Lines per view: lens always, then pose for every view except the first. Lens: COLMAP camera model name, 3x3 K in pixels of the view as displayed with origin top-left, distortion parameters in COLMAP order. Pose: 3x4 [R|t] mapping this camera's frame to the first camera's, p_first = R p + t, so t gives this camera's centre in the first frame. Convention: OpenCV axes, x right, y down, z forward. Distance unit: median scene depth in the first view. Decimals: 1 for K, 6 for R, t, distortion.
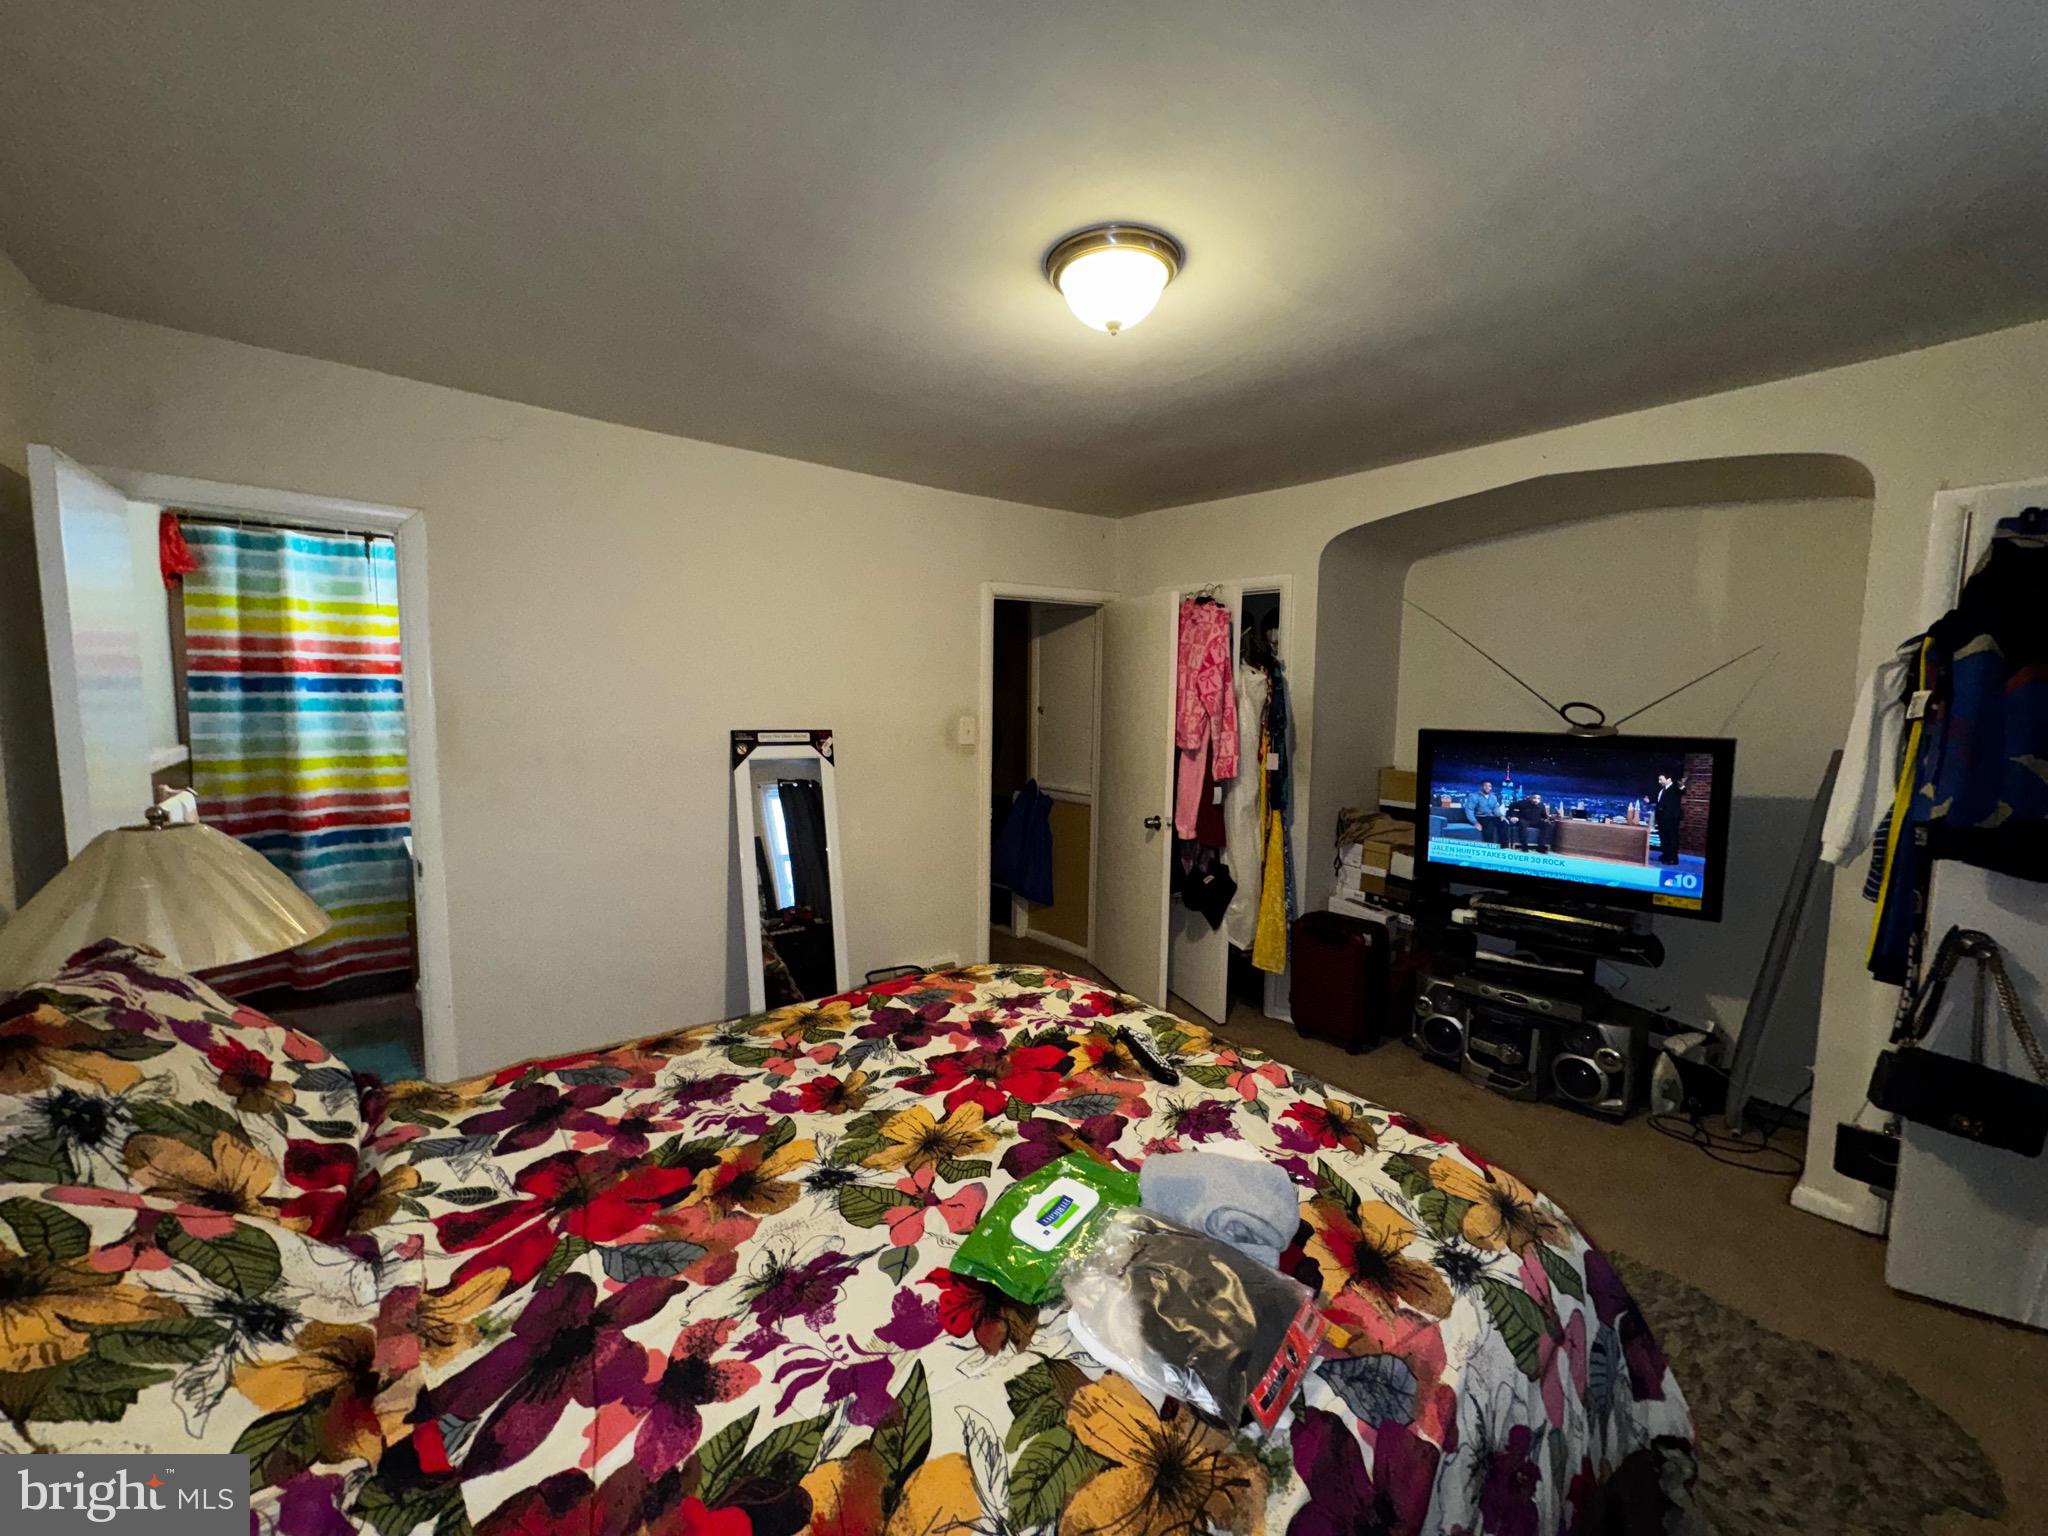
lens RADIAL K [[818.5, 0, 1015.9], [0, 818.5, 763.0], [0, 0, 1]] dist [-0.001597, 0.000475]
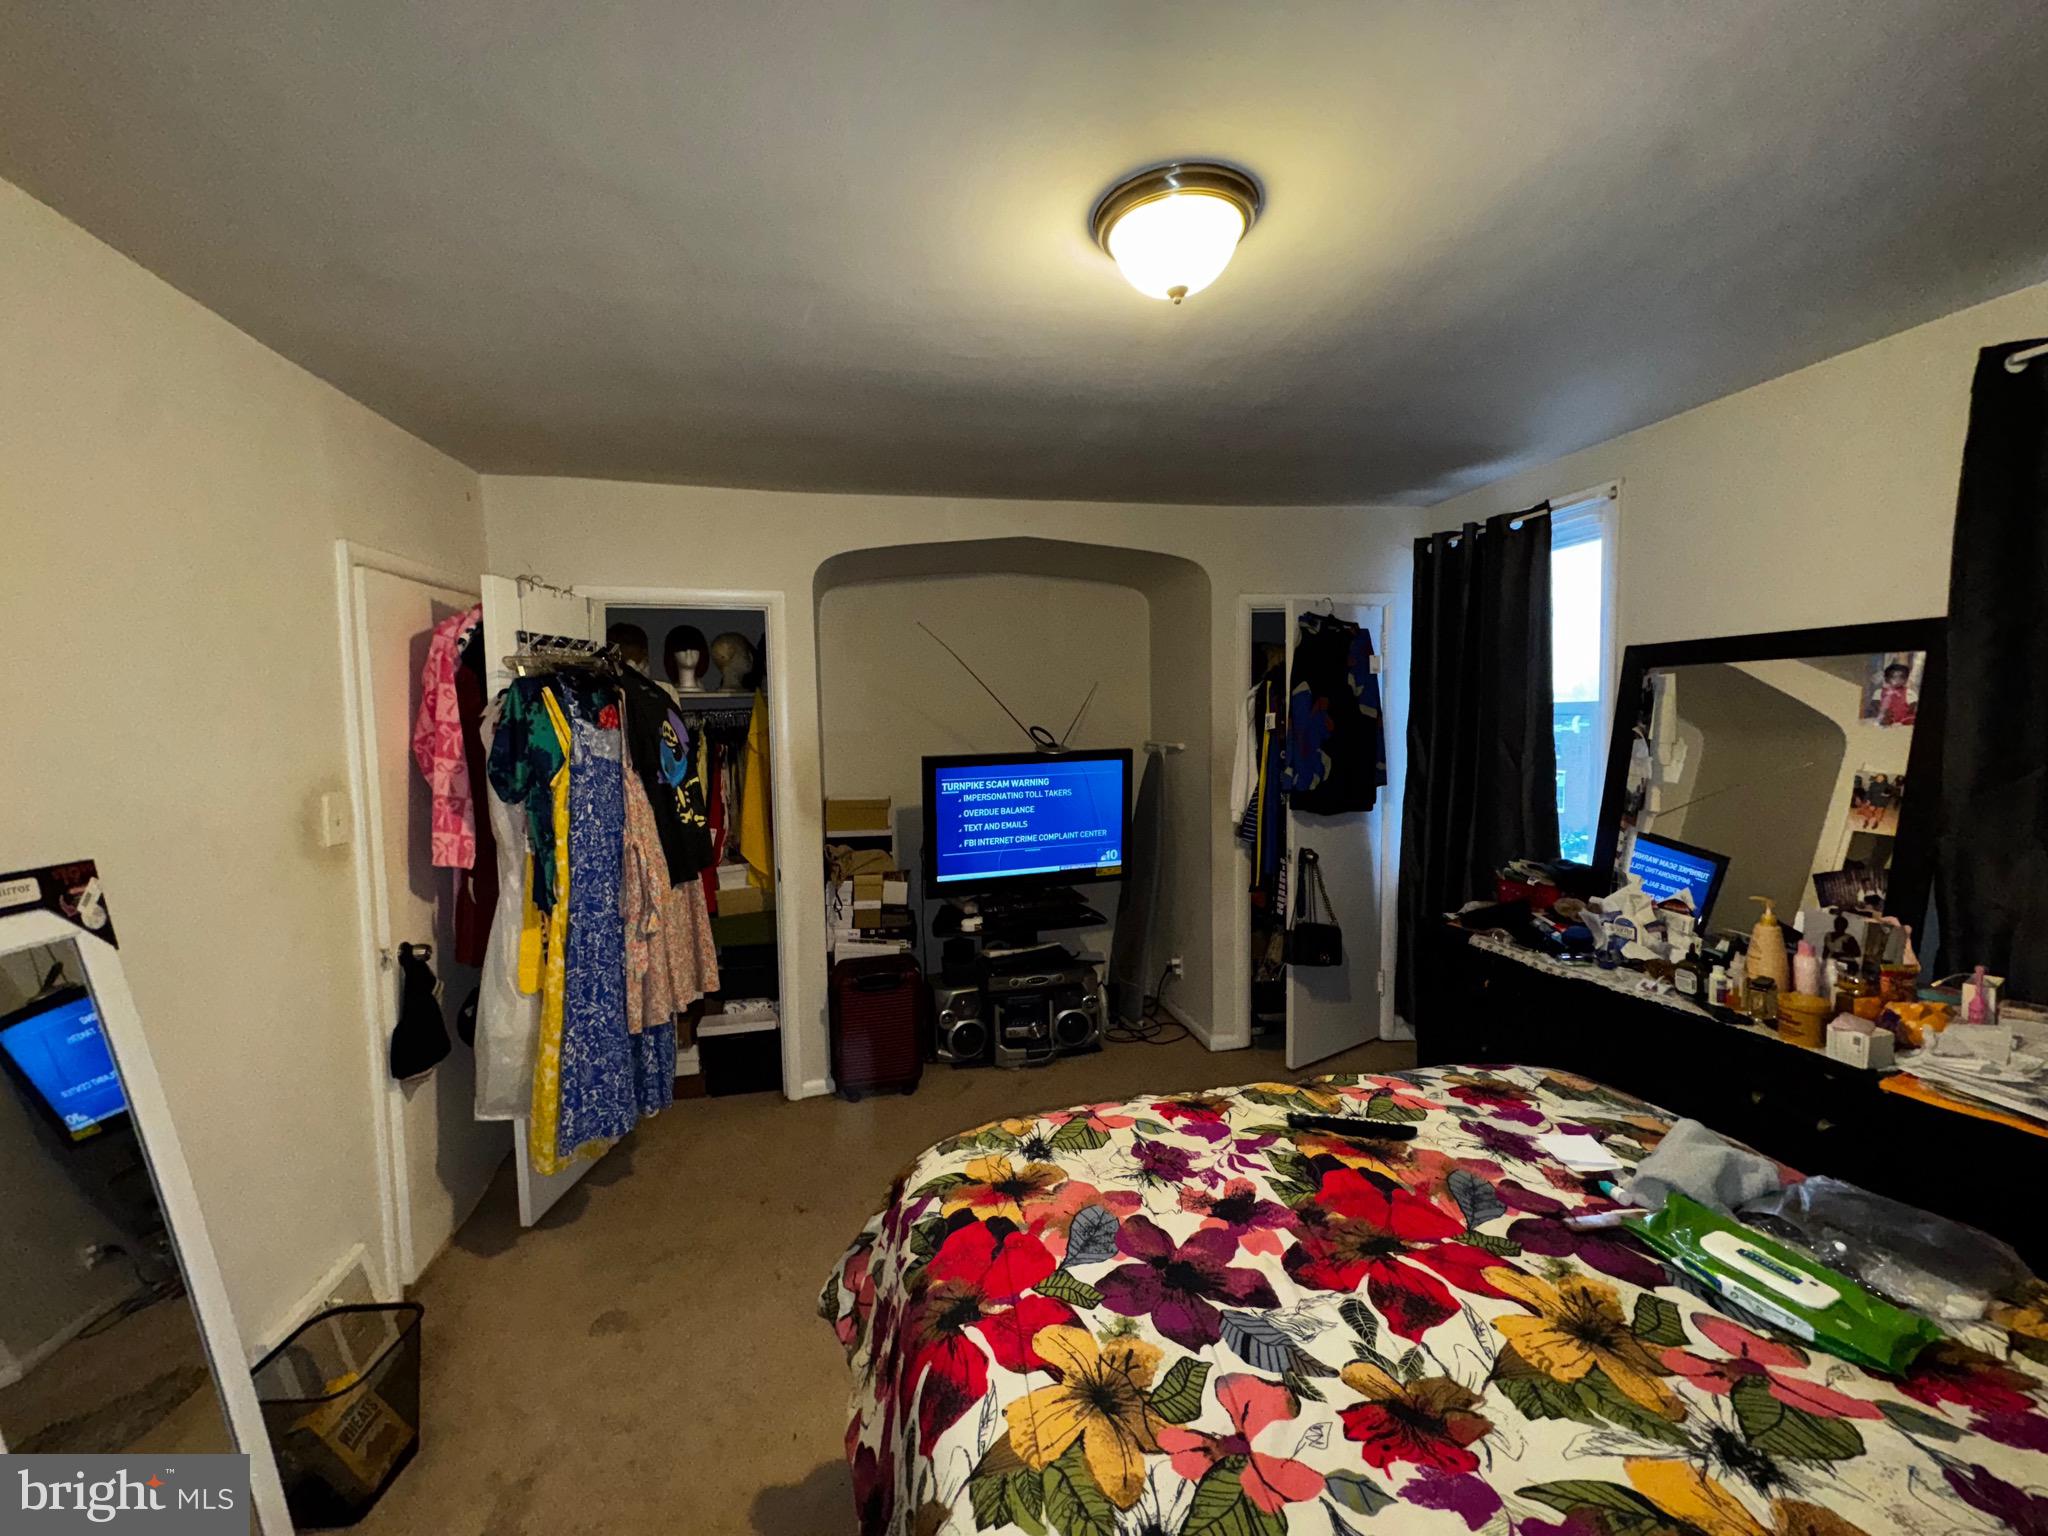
lens RADIAL K [[818.5, 0, 1027.8], [0, 818.5, 765.4], [0, 0, 1]] dist [-0.001597, 0.000475]
pose [[0.443527, -0.076627, 0.892980, -0.714895], [0.100682, 0.994292, 0.035314, -0.103589], [-0.890588, 0.074244, 0.448710, 0.799403]]
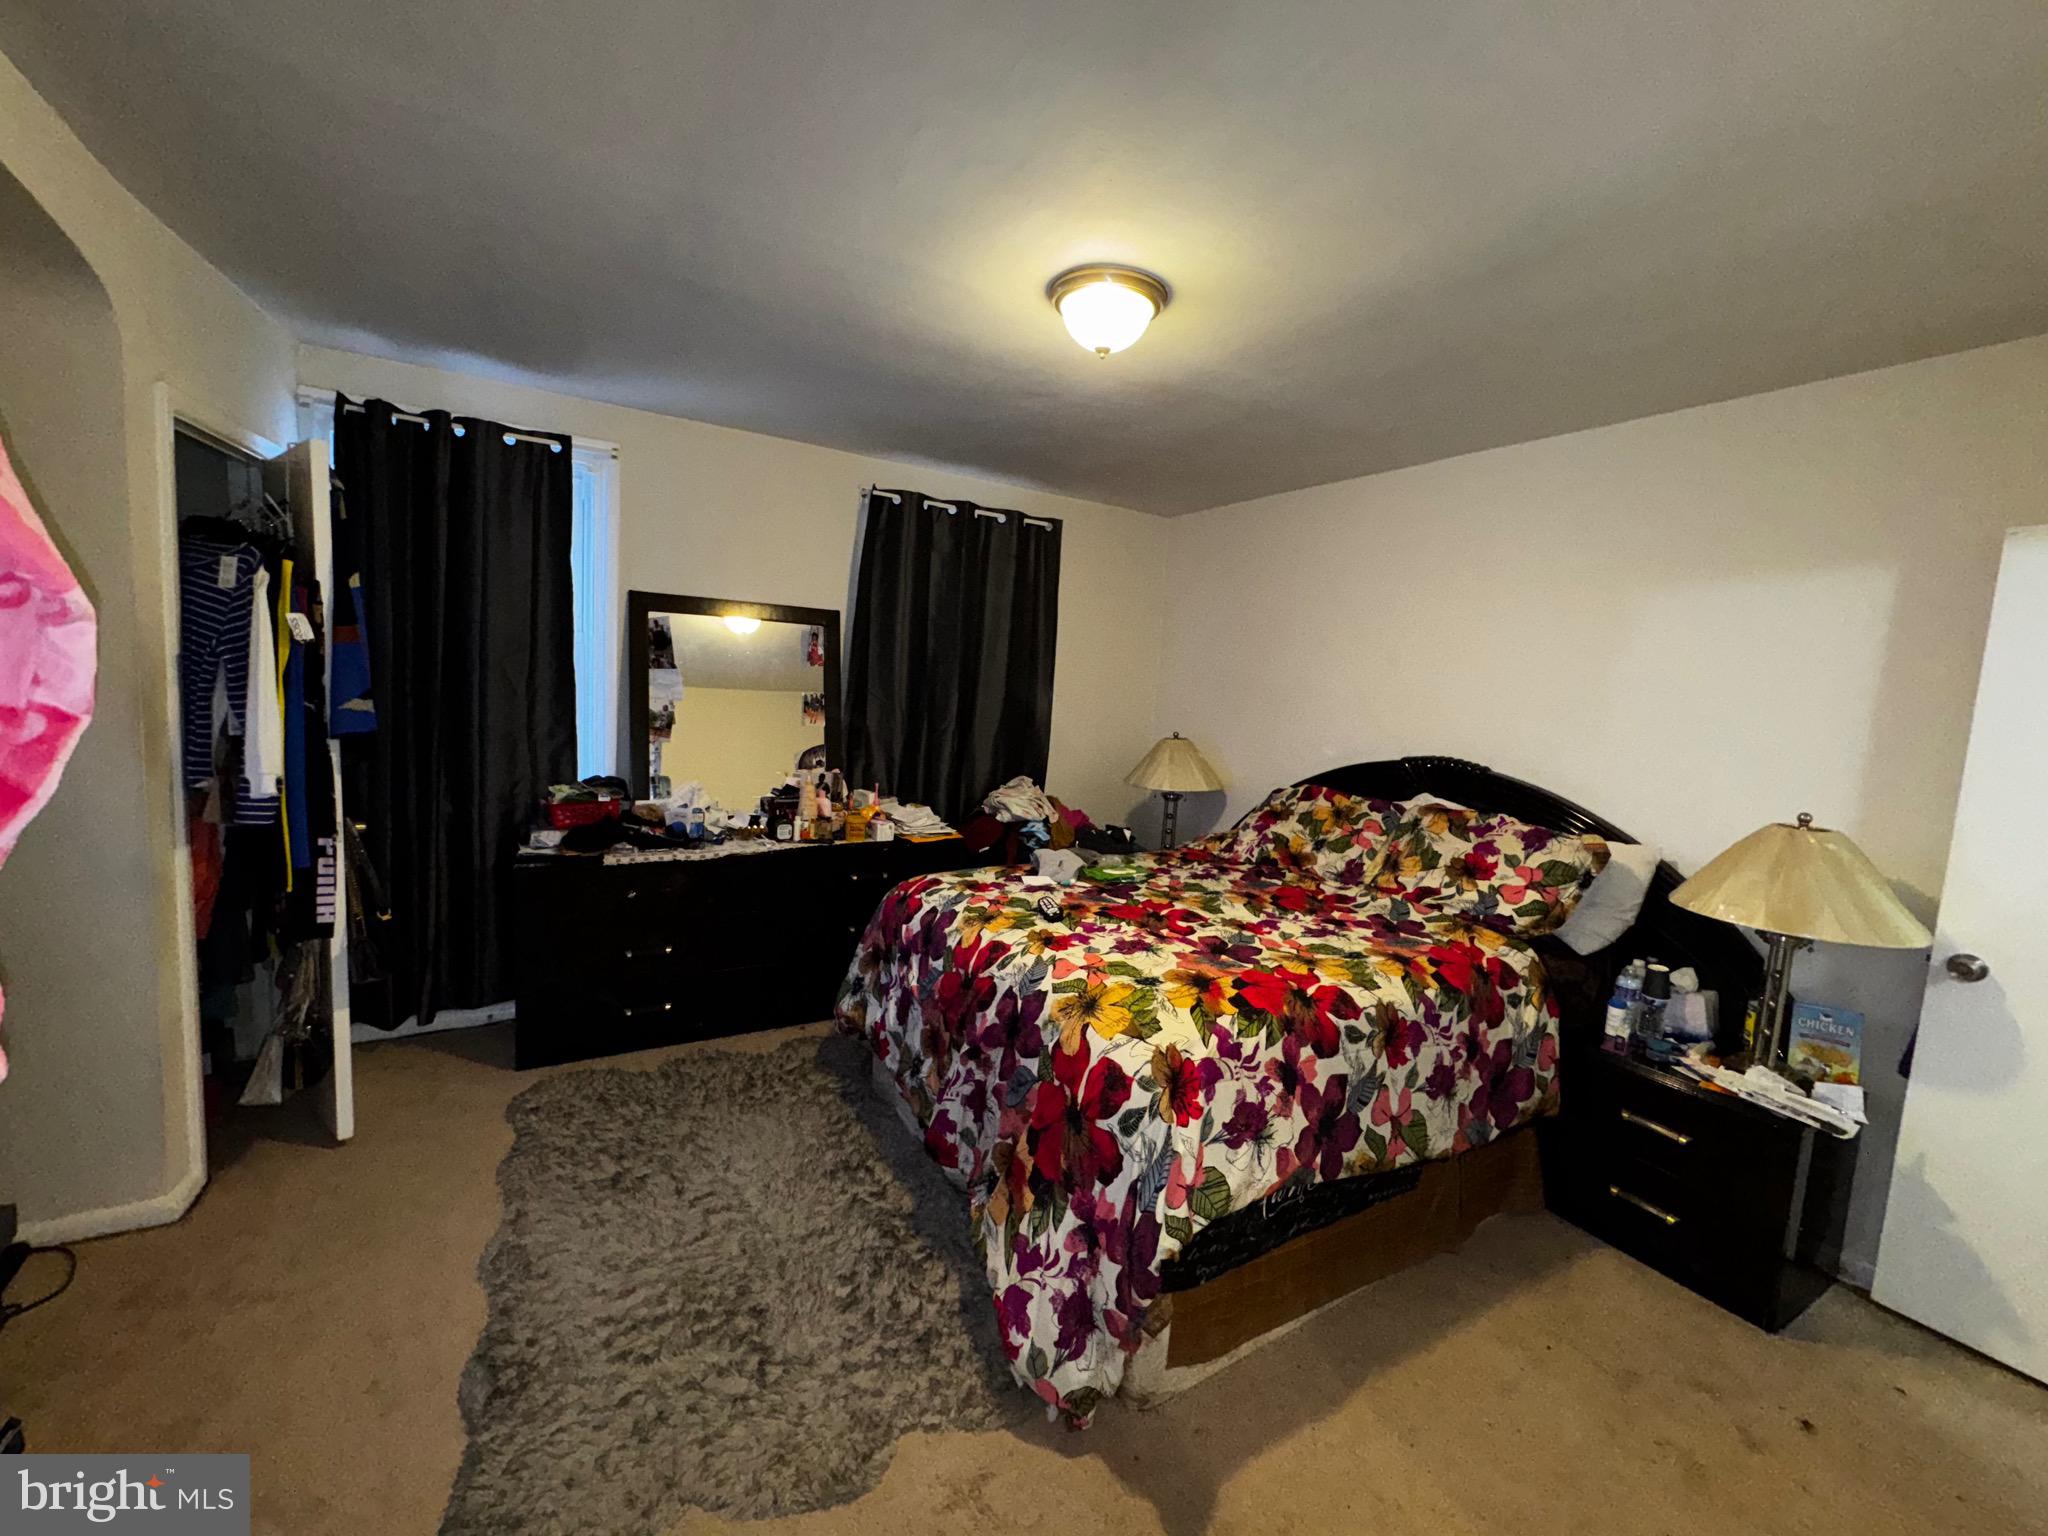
lens RADIAL K [[818.5, 0, 1015.8], [0, 818.5, 769.1], [0, 0, 1]] dist [-0.001597, 0.000475]
pose [[-0.988843, -0.088019, 0.120180, 0.055570], [-0.063583, 0.978973, 0.193830, -0.177555], [-0.134713, 0.184026, -0.973646, 2.231554]]
